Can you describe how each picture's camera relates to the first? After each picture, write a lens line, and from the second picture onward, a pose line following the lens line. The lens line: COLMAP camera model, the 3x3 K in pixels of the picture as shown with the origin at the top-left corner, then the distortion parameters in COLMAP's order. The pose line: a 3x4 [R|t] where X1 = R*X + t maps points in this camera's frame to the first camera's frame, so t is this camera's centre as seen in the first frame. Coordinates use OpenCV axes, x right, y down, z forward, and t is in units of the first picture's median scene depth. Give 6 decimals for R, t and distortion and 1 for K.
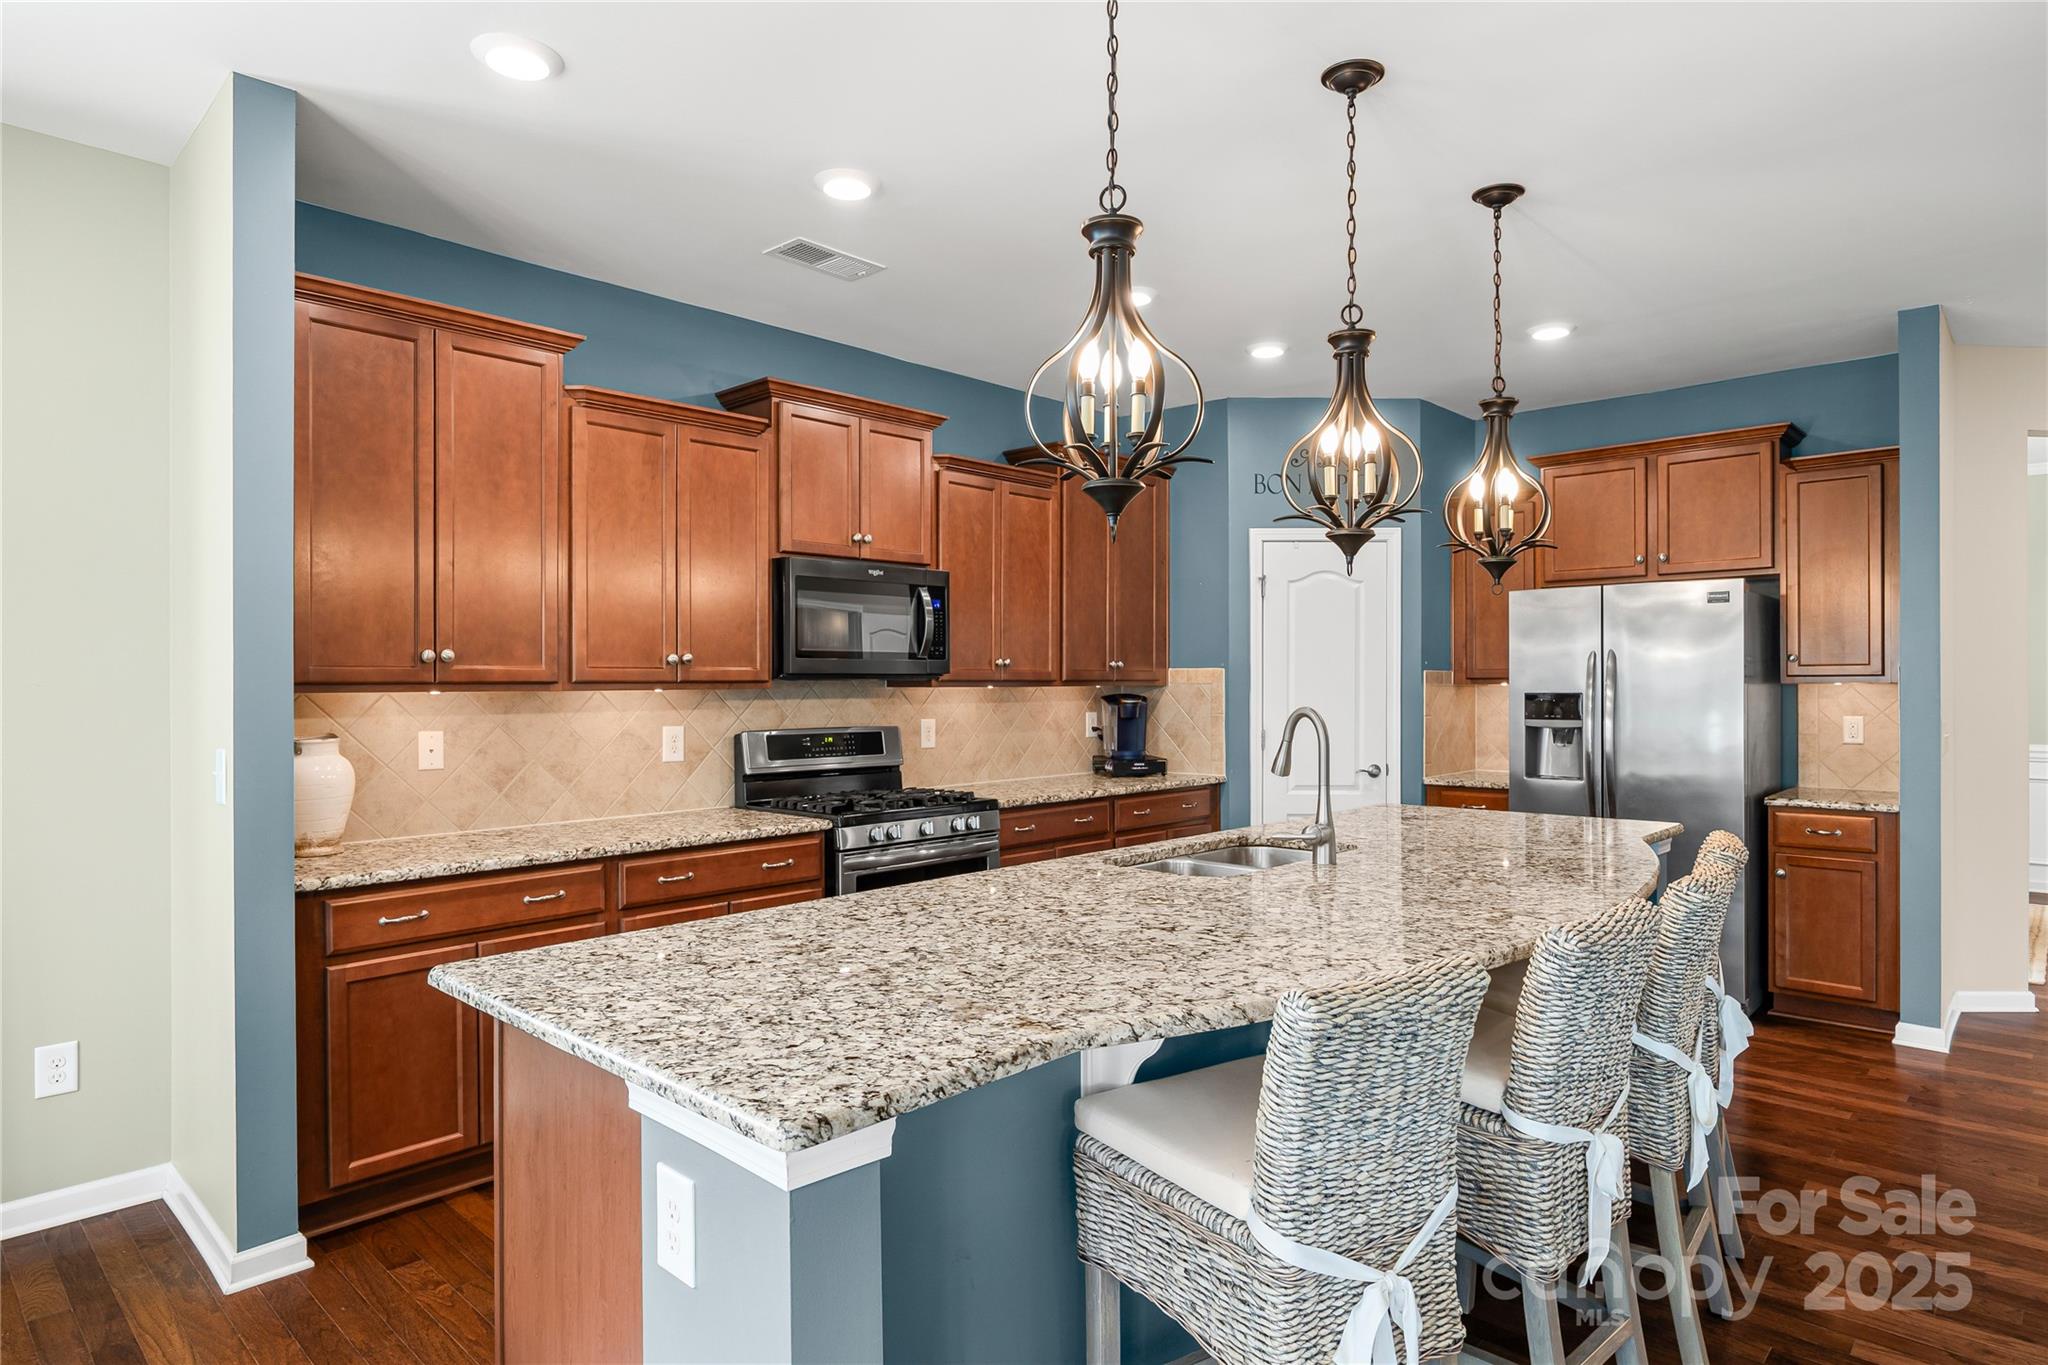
lens RADIAL K [[1161.3, 0, 1019.3], [0, 1161.3, 684.9], [0, 0, 1]] dist [-0.004168, 0.002476]
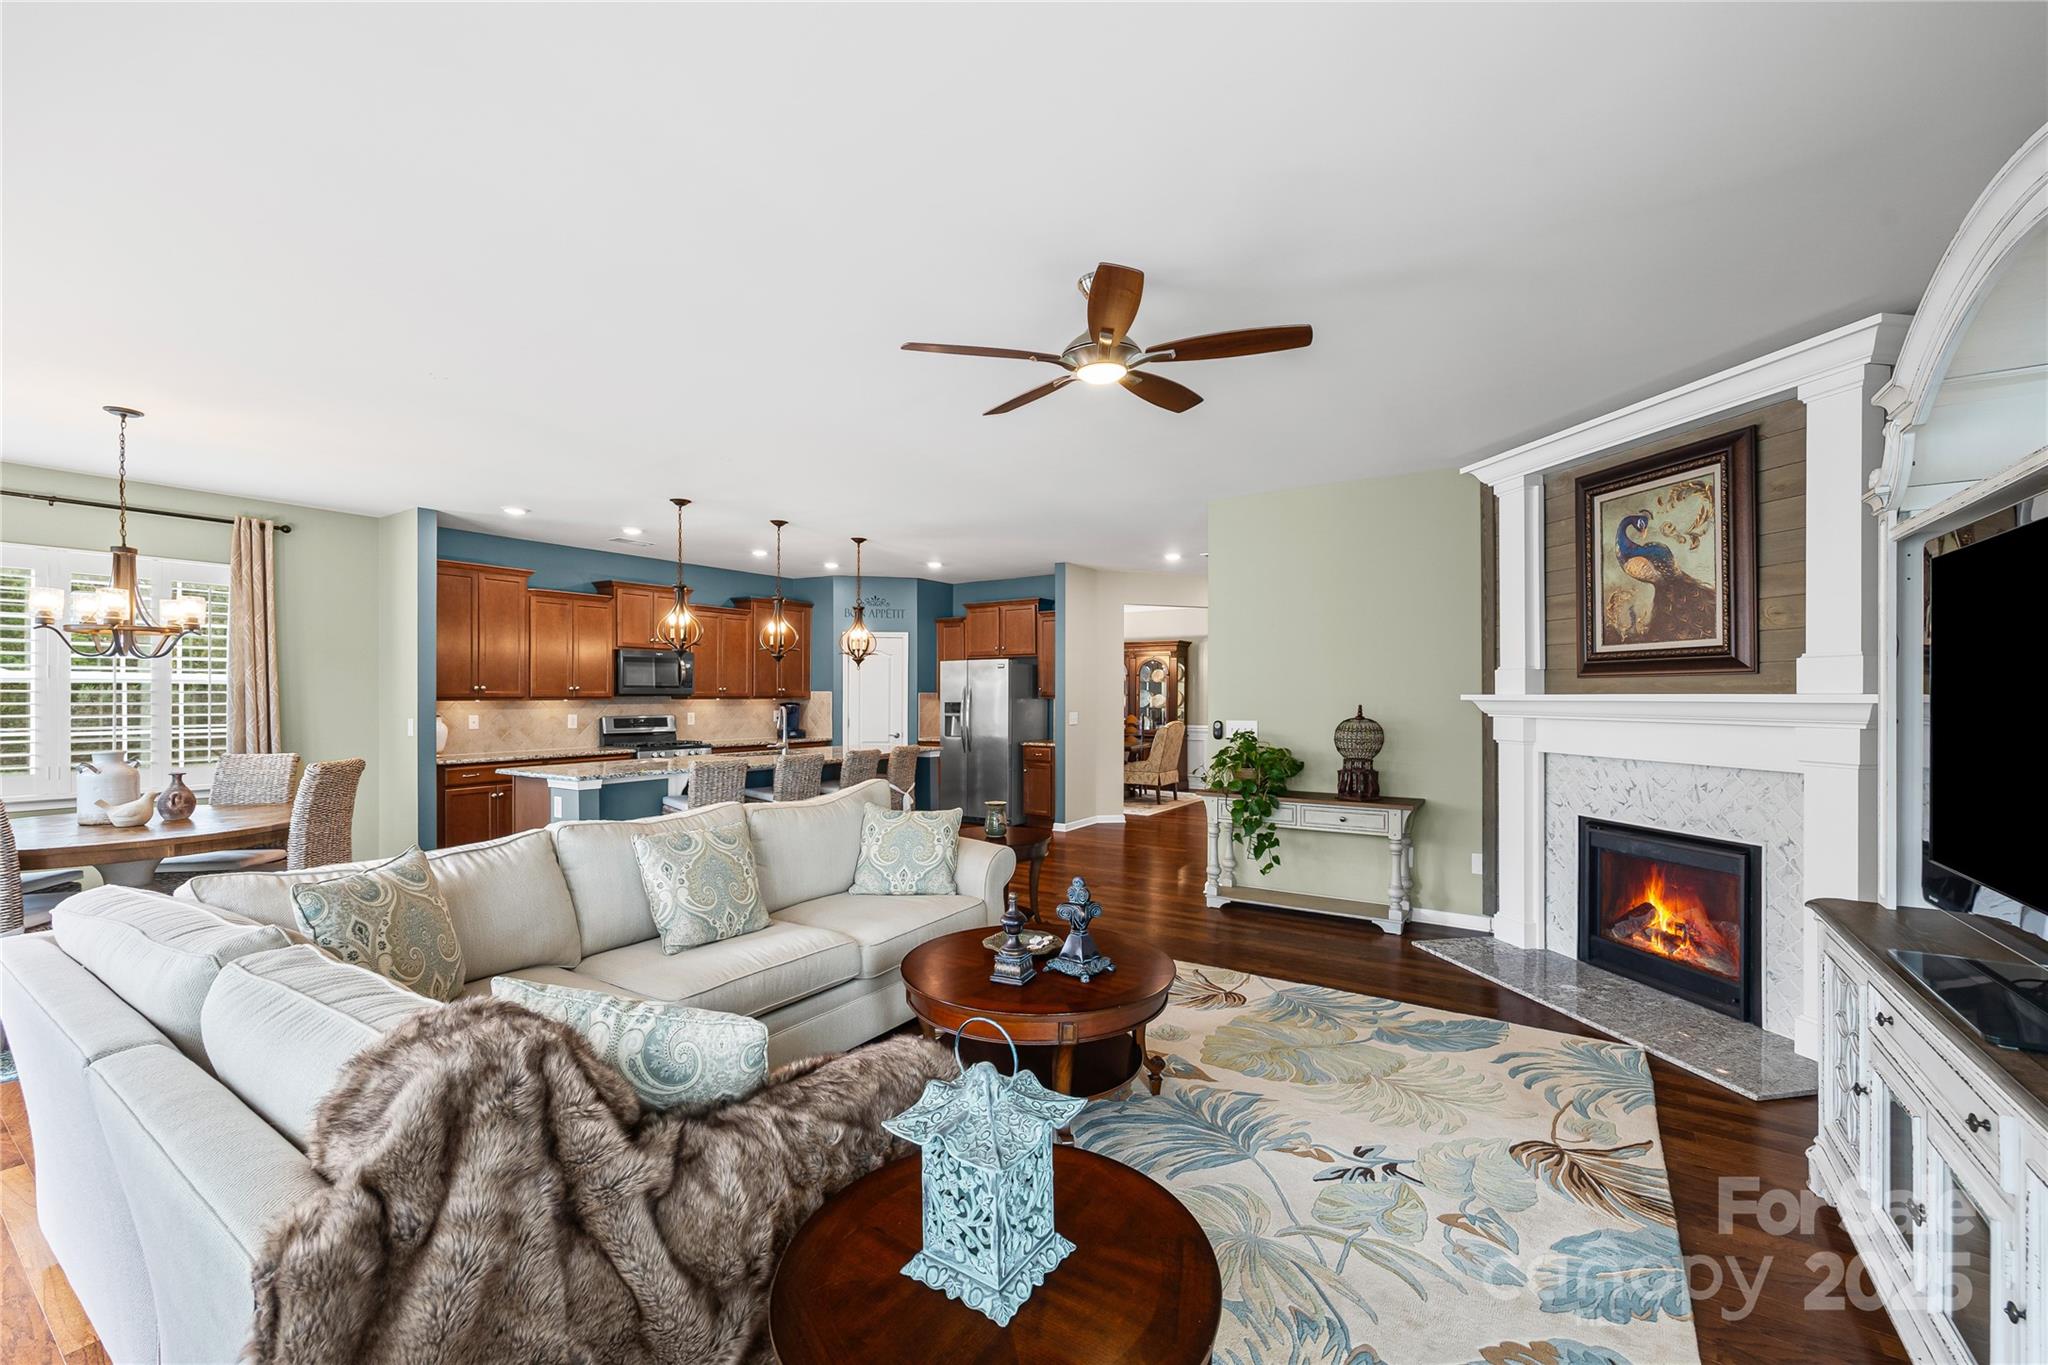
lens RADIAL K [[834.2, 0, 1023.9], [0, 834.2, 698.7], [0, 0, 1]] dist [-0.003358, 0.000642]
pose [[0.983680, 0.003481, 0.179892, 0.368217], [-0.003841, 0.999991, 0.001654, -0.006519], [-0.179884, -0.002318, 0.983685, -1.035749]]
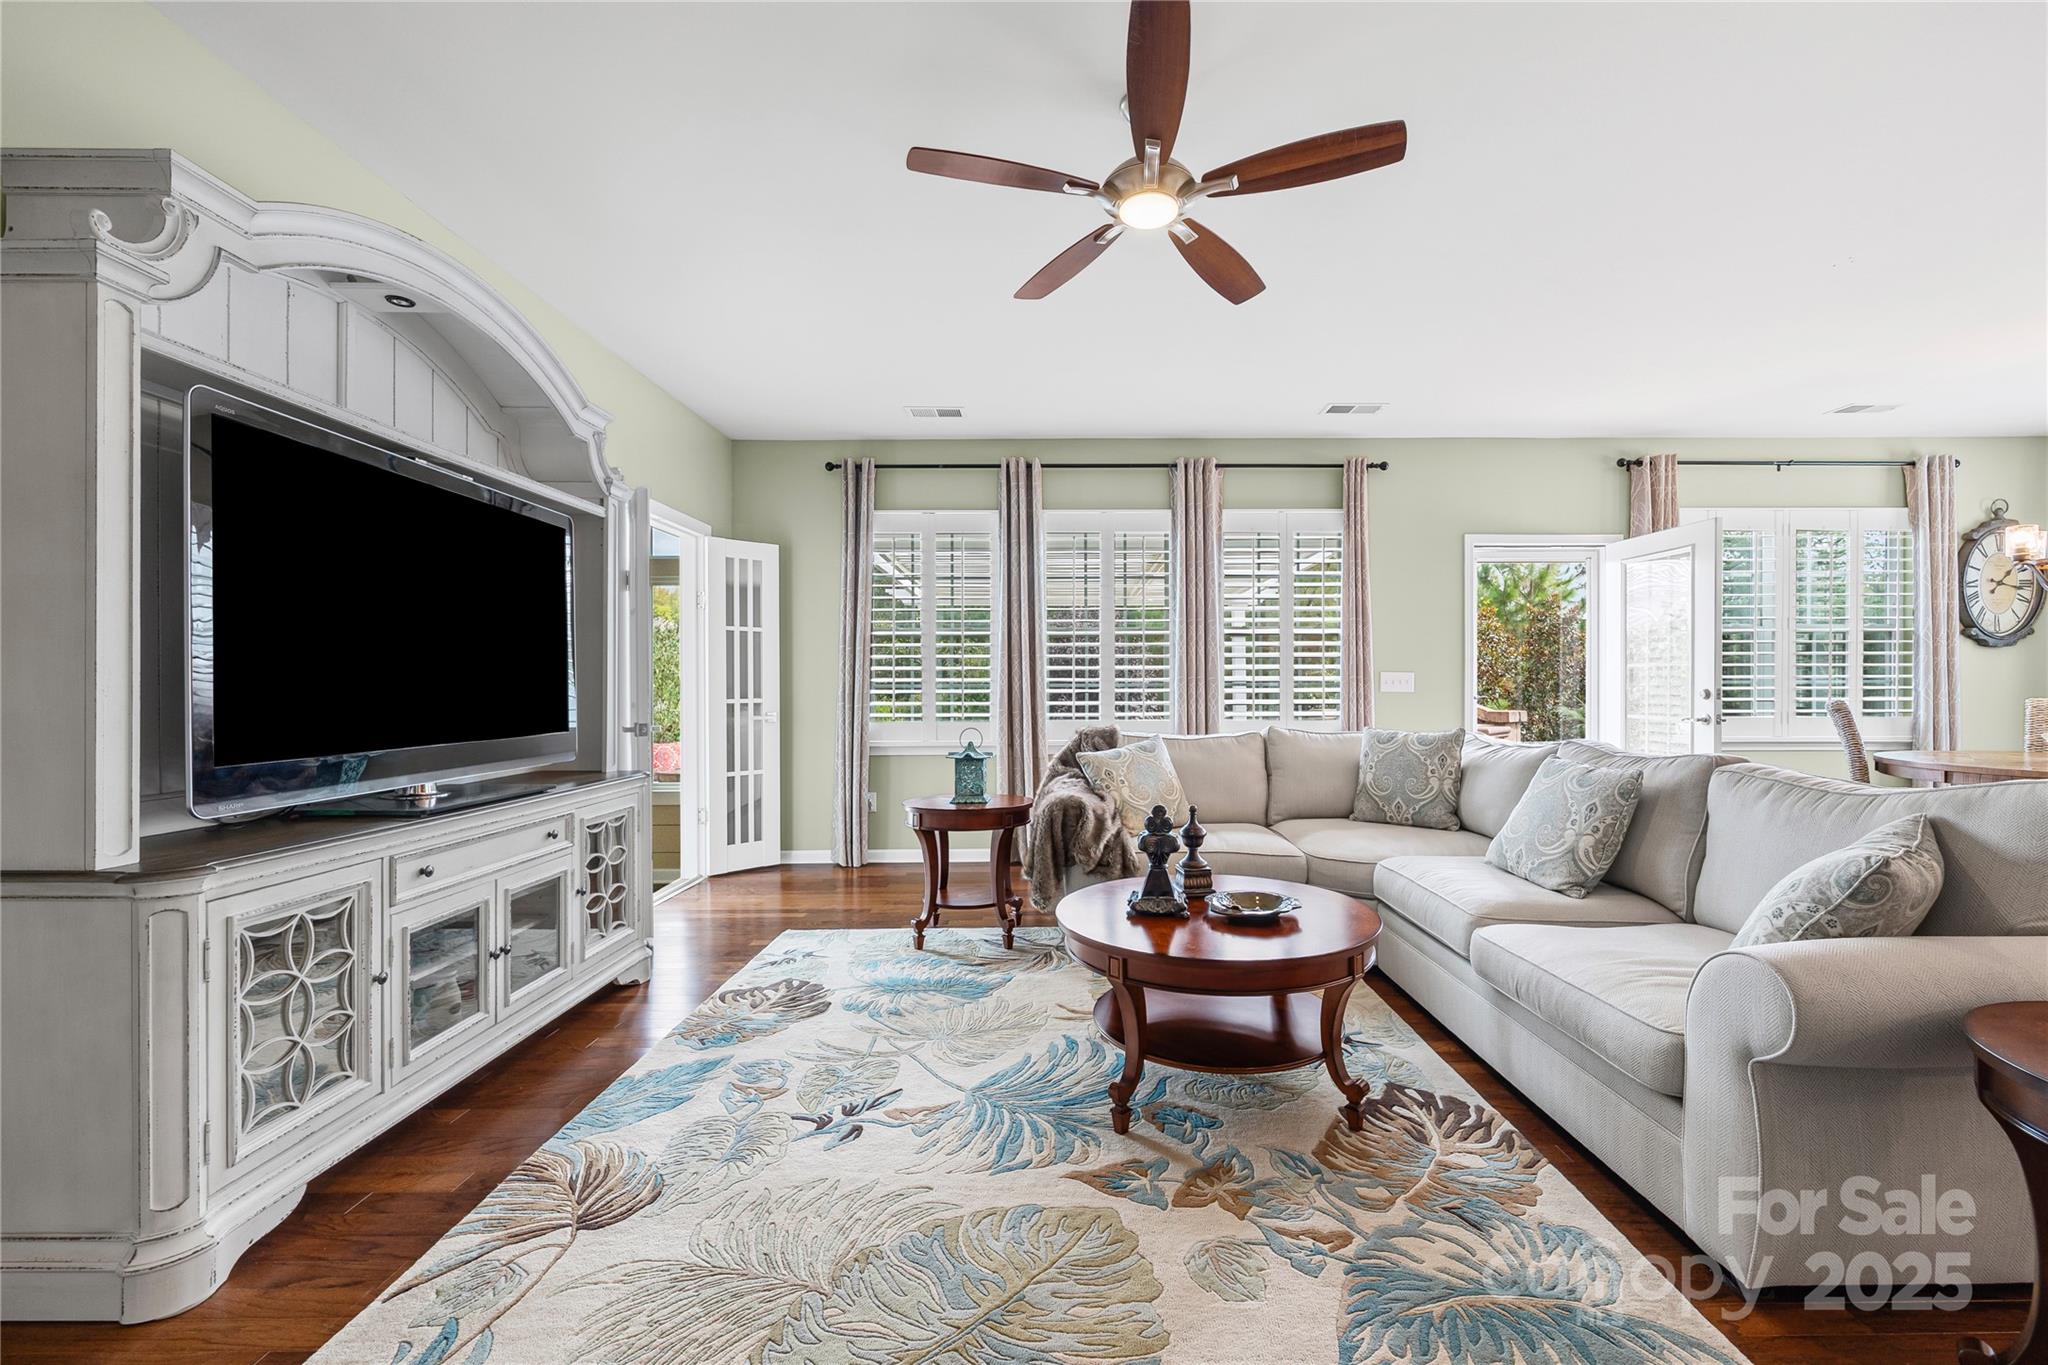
lens RADIAL K [[834.2, 0, 1062.9], [0, 834.2, 687.8], [0, 0, 1]] dist [-0.003358, 0.000642]
pose [[-0.713407, 0.010203, -0.700676, 1.000982], [0.004059, 0.999937, 0.010428, 0.048642], [0.700738, 0.004596, -0.713404, -0.003334]]
